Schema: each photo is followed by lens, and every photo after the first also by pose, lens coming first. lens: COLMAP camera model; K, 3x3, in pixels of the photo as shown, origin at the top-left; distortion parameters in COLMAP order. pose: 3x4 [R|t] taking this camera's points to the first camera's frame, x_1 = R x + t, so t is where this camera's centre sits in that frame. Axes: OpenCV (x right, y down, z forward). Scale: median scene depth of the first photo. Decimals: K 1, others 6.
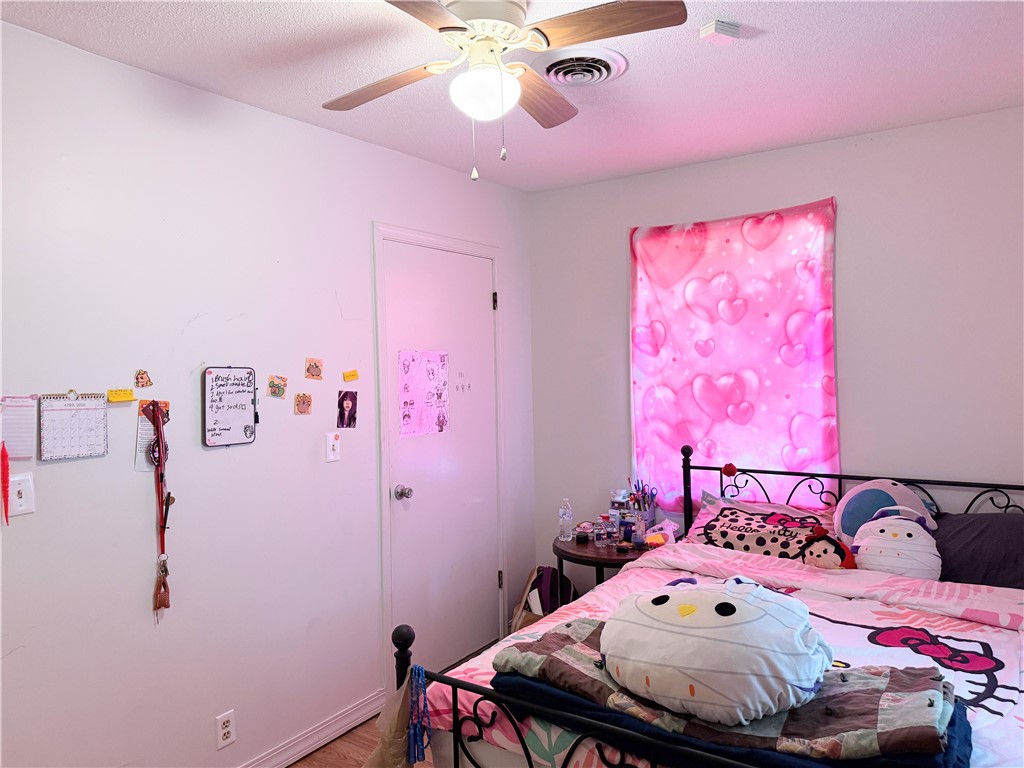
lens RADIAL K [[711.7, 0, 516.2], [0, 711.7, 384.1], [0, 0, 1]] dist [0.093952, -0.127029]
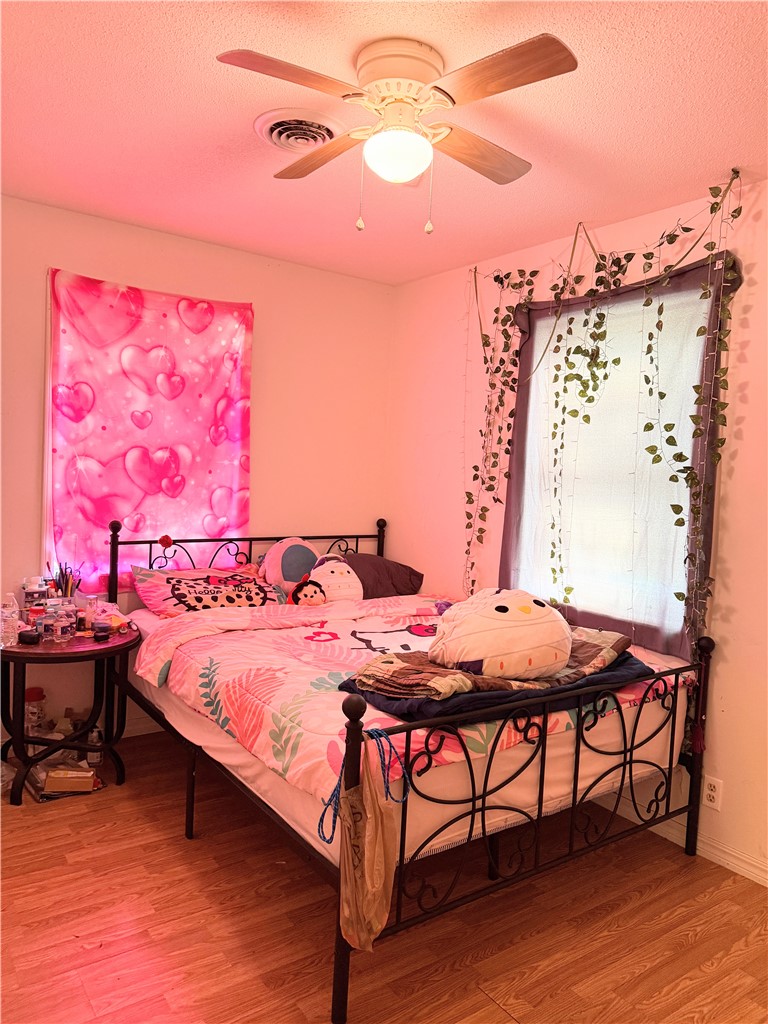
lens RADIAL K [[711.7, 0, 374.1], [0, 711.7, 511.1], [0, 0, 1]] dist [0.093952, -0.127029]
pose [[0.343687, -0.018646, 0.938899, -0.562107], [-0.029073, 0.999112, 0.030485, 0.035865], [-0.938634, -0.037774, 0.342840, 0.369194]]
